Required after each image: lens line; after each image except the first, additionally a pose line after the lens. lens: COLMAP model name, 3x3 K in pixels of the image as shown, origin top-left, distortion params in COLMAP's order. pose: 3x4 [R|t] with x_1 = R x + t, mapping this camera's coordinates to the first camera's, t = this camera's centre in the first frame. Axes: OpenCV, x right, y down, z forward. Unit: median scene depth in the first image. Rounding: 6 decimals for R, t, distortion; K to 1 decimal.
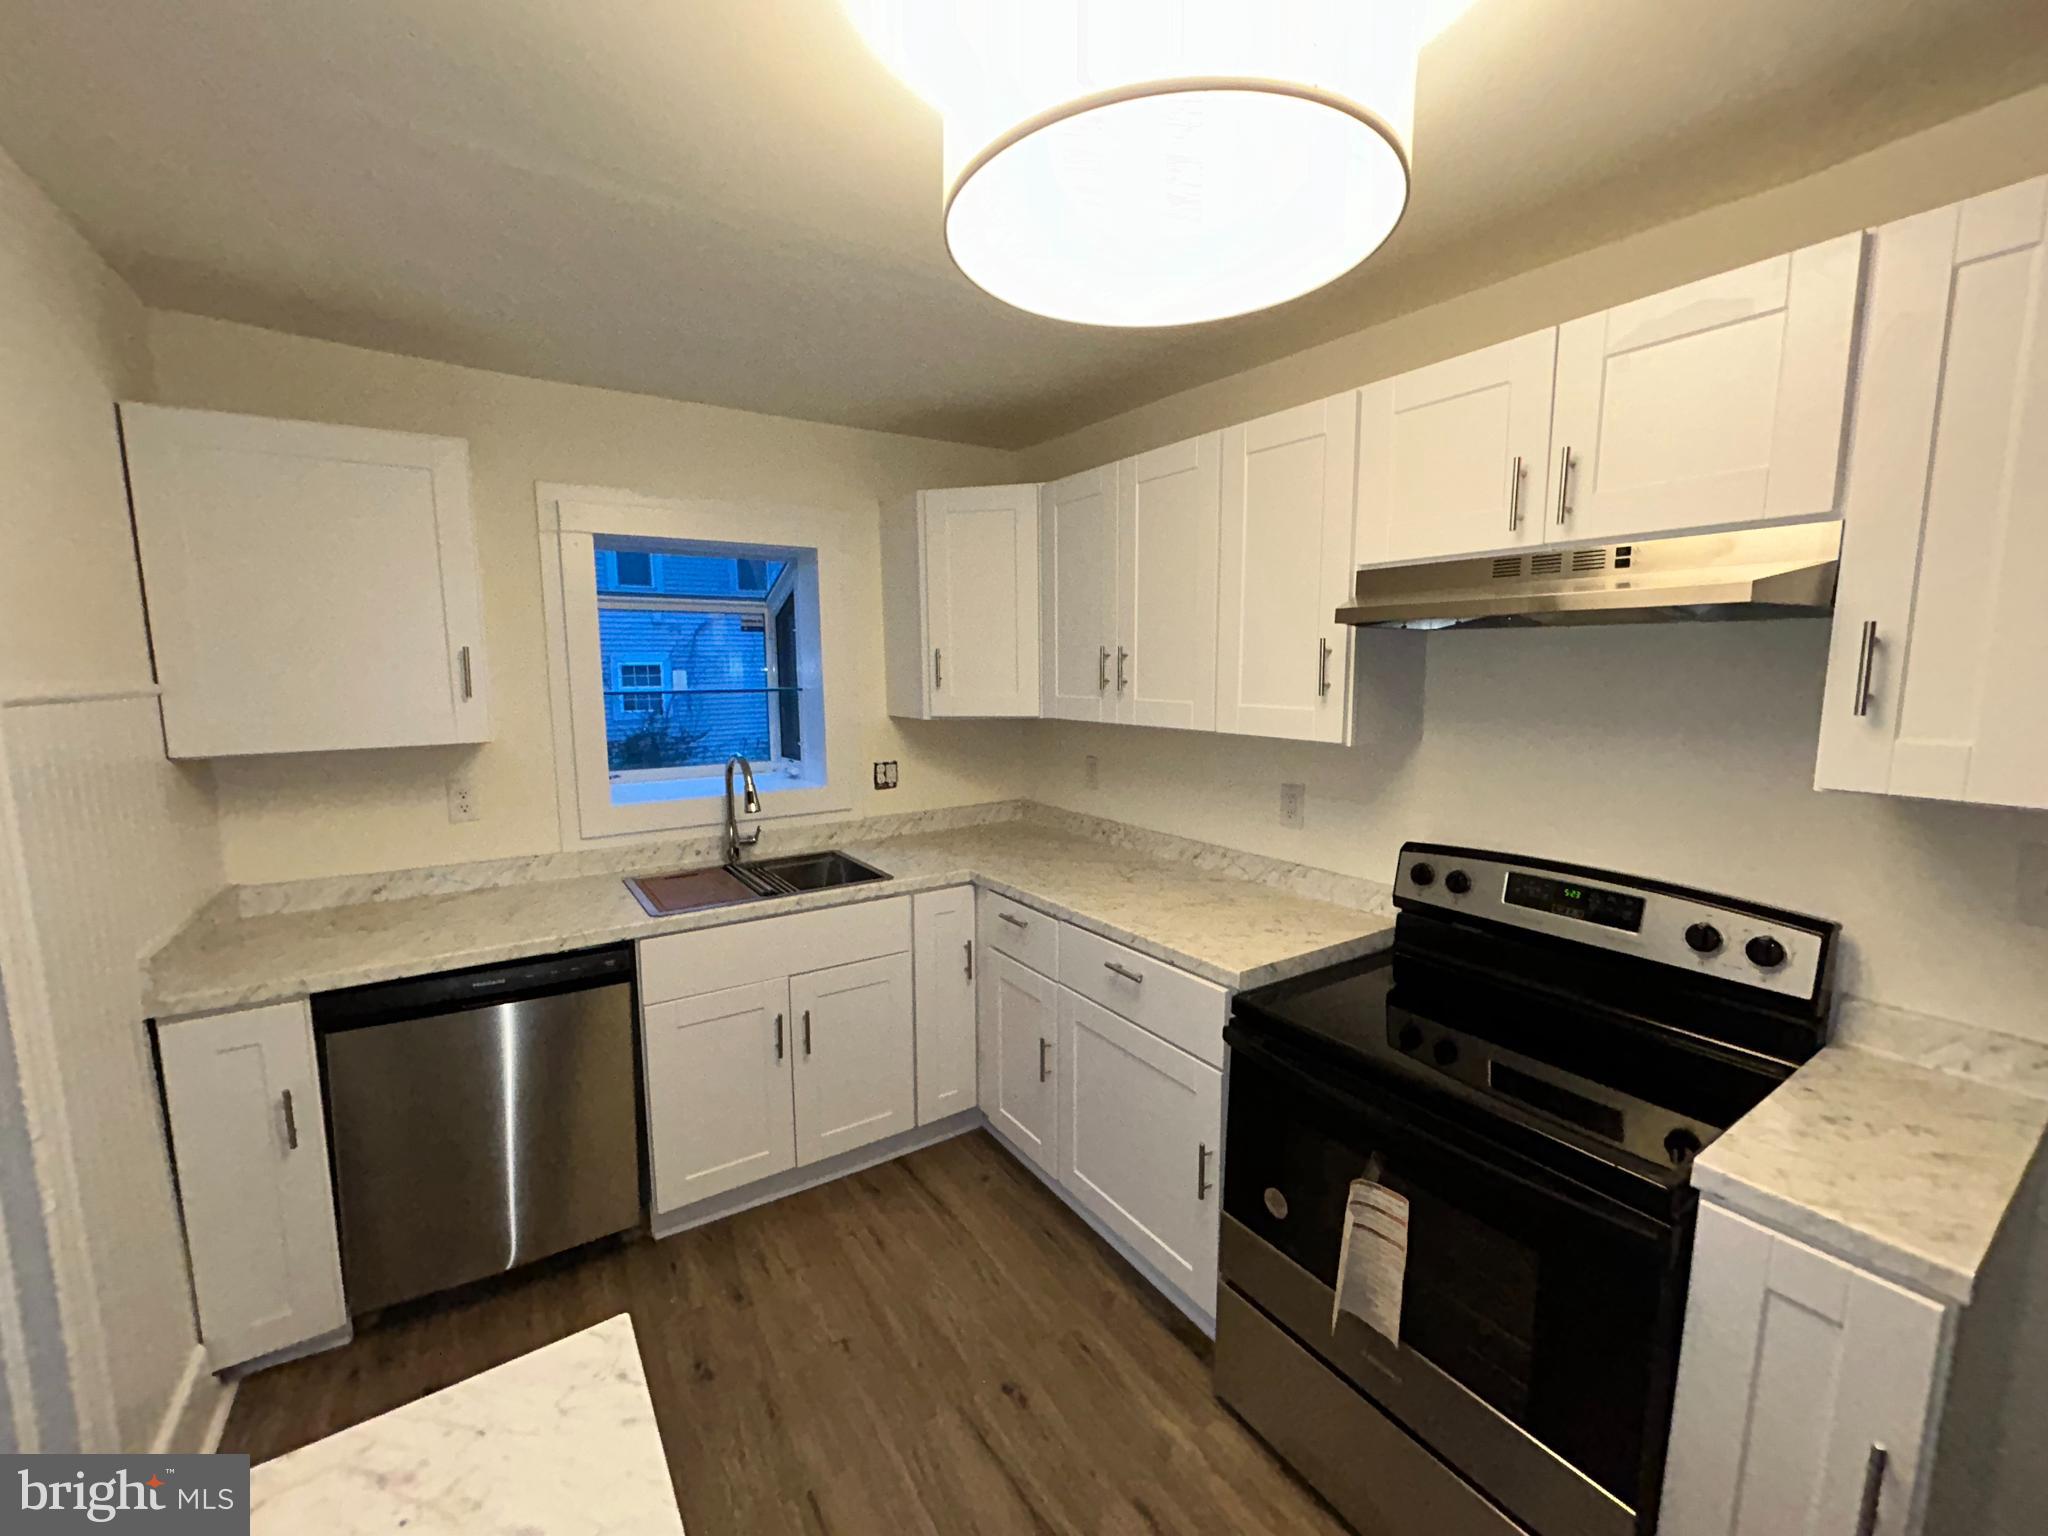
lens RADIAL K [[829.3, 0, 1023.6], [0, 829.3, 770.2], [0, 0, 1]] dist [-0.001586, -0.000557]
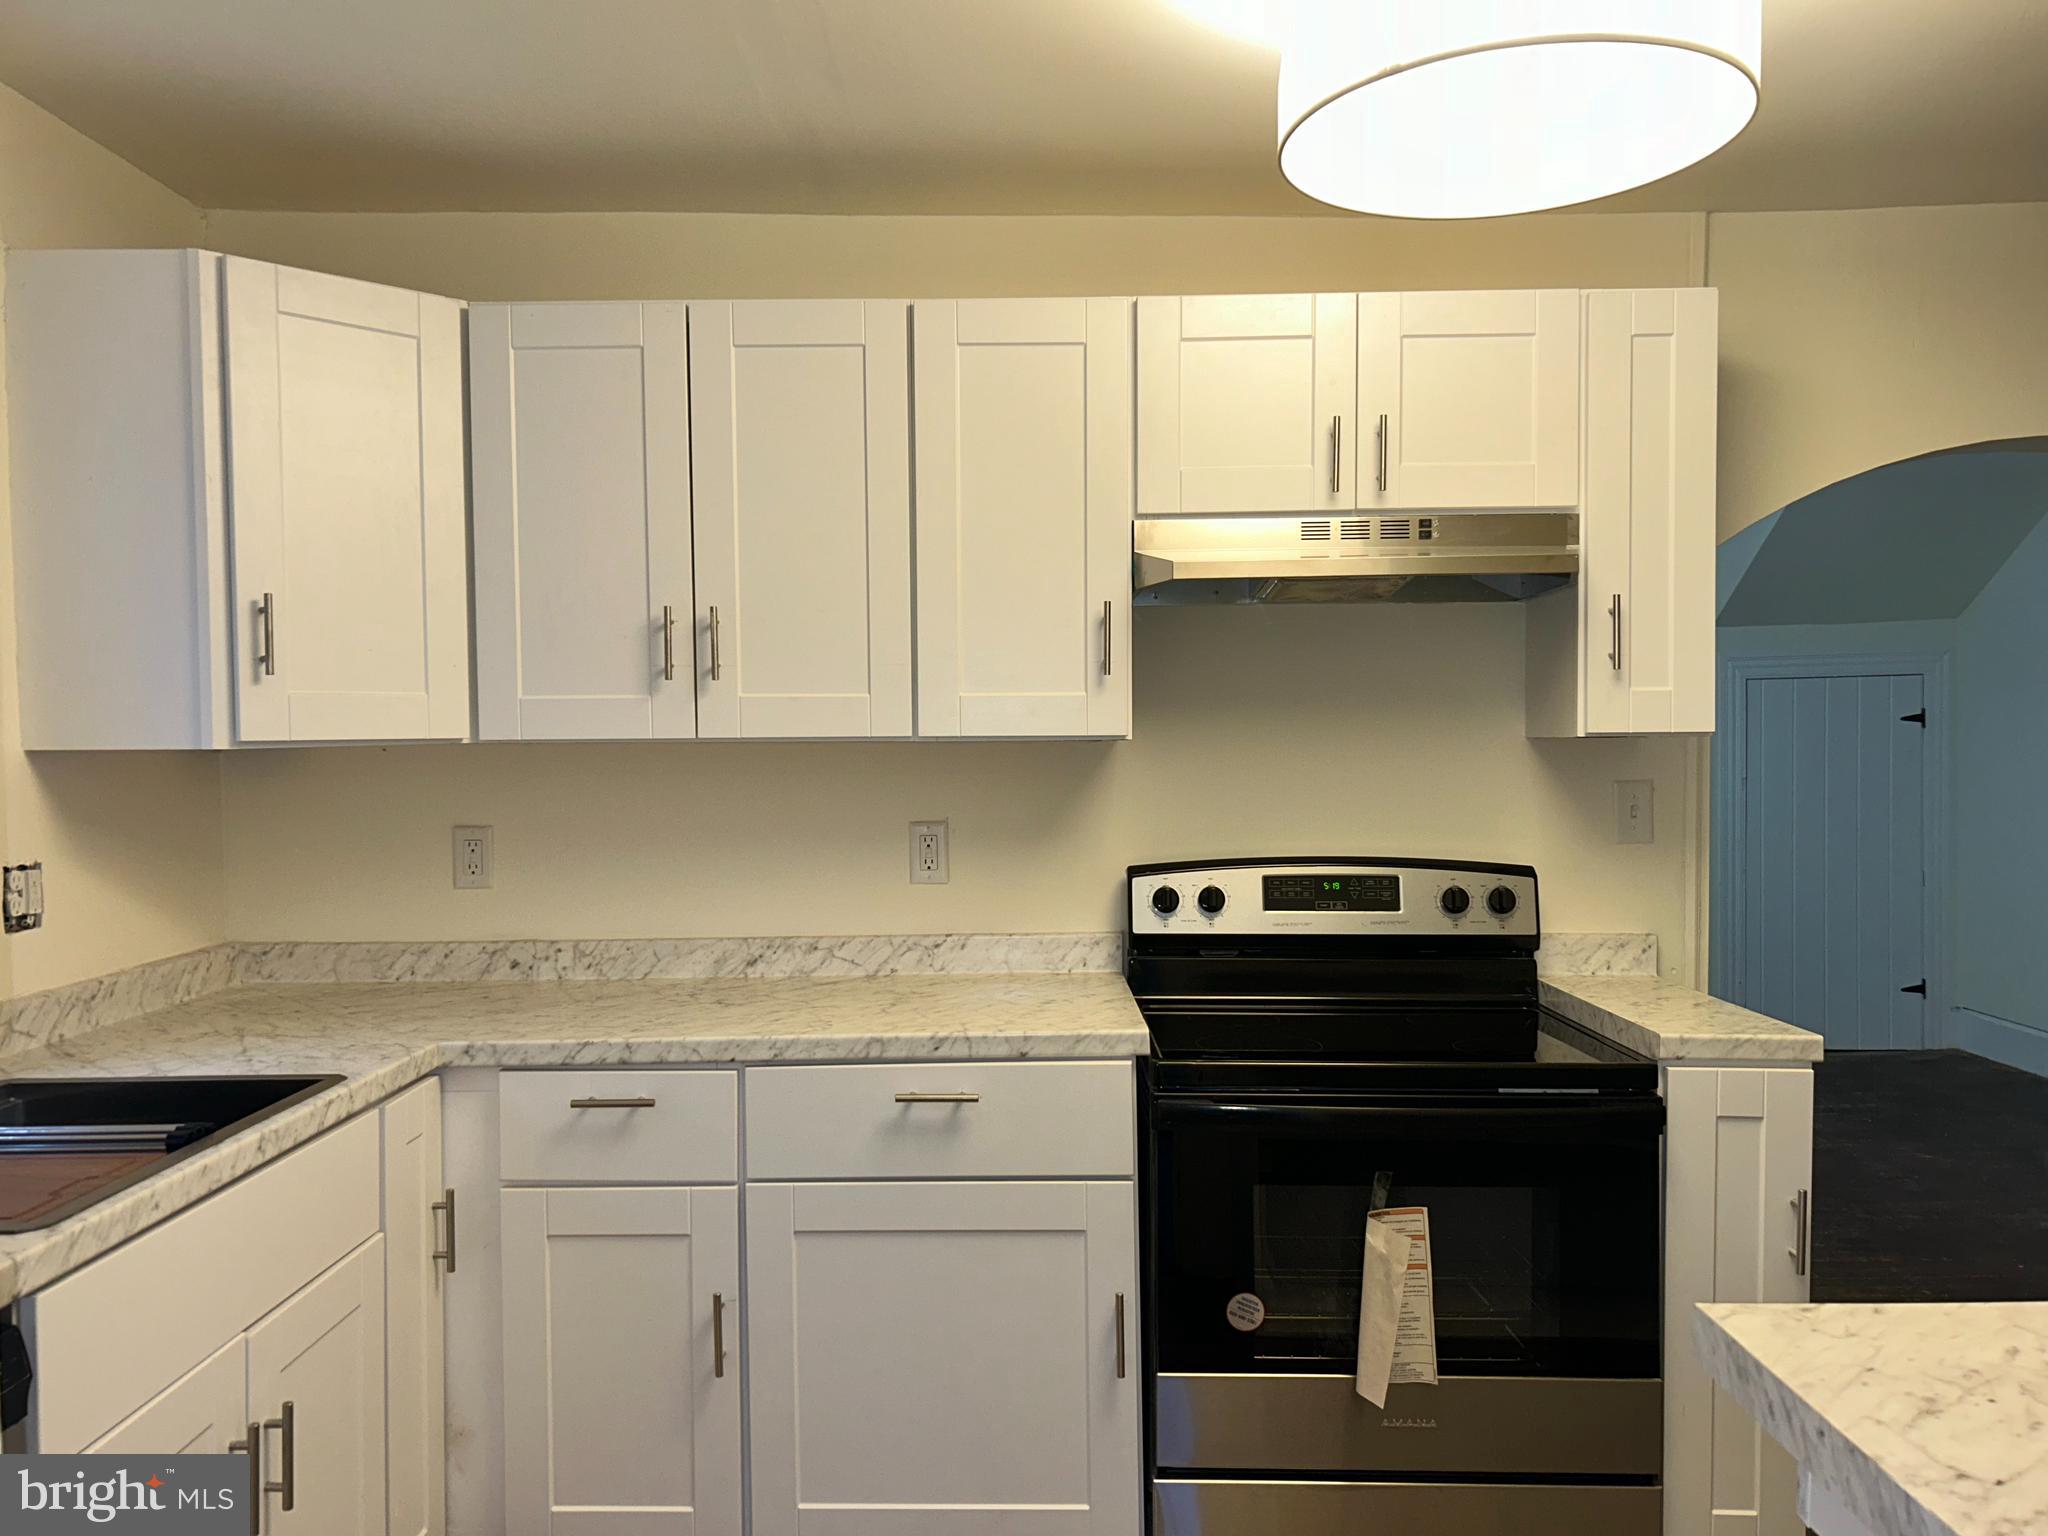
lens RADIAL K [[1544.8, 0, 994.4], [0, 1544.8, 775.5], [0, 0, 1]] dist [0.042973, -0.037607]
pose [[0.570459, -0.018380, 0.821121, -0.737557], [0.111847, 0.992175, -0.055496, 0.060399], [-0.813675, 0.123498, 0.568050, 0.229008]]
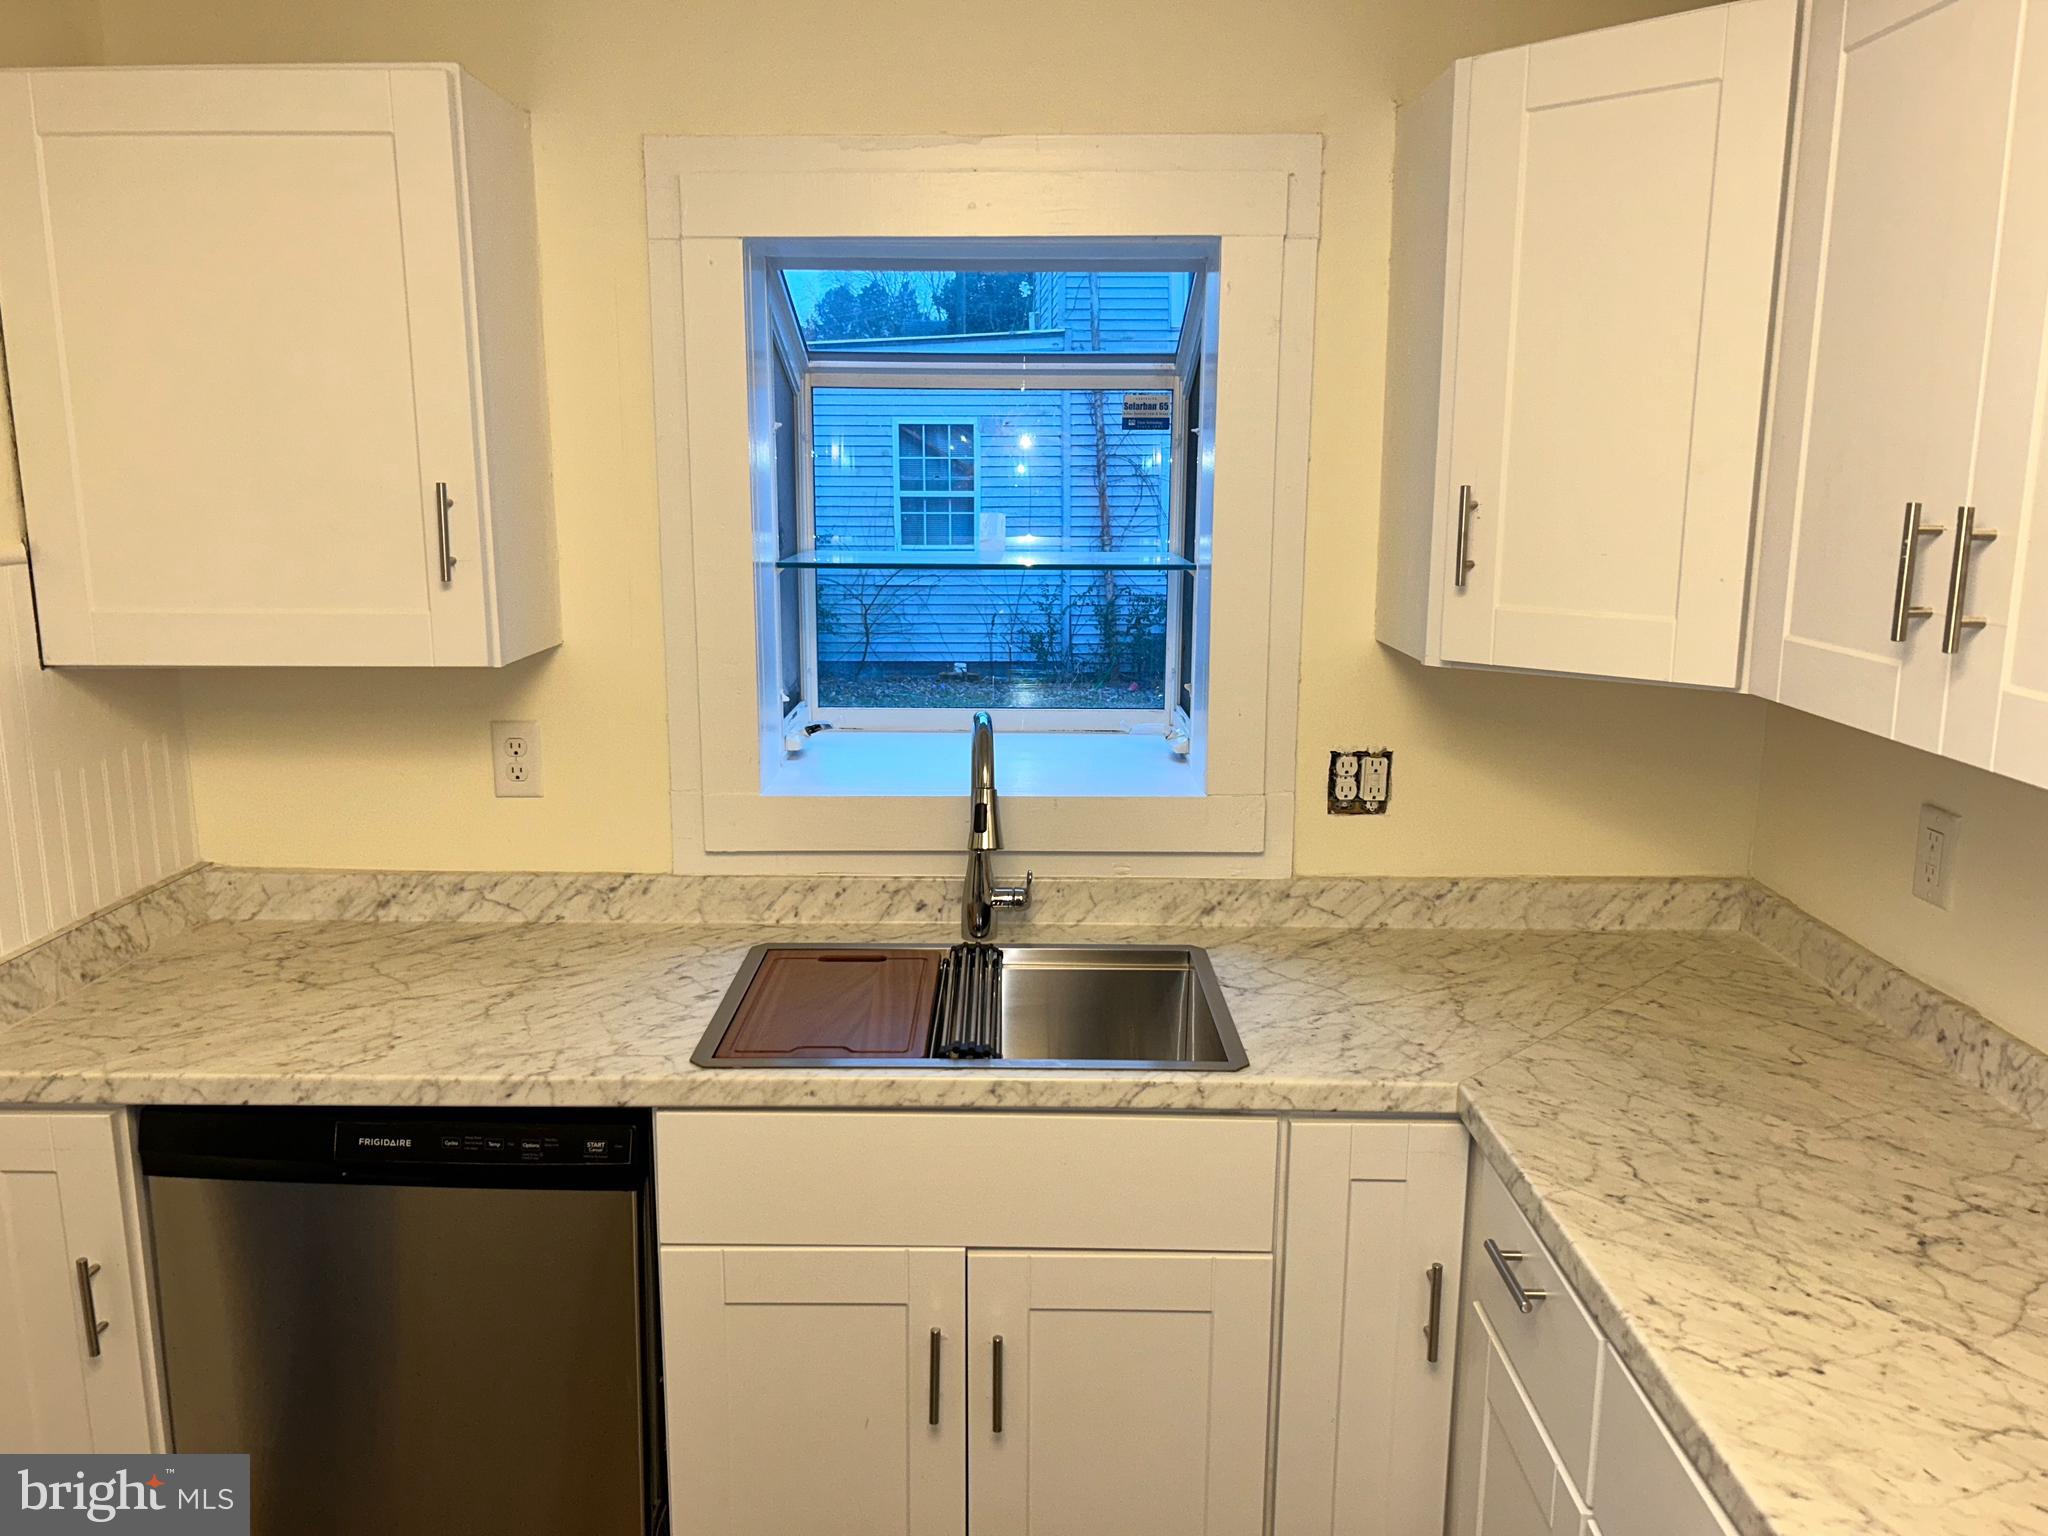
lens RADIAL K [[1544.8, 0, 1011.5], [0, 1544.8, 760.7], [0, 0, 1]] dist [0.042973, -0.037607]
pose [[0.827065, 0.118495, -0.549475, 0.162852], [-0.079785, 0.992378, 0.093916, -0.089828], [0.556415, -0.033835, 0.830215, 0.358665]]
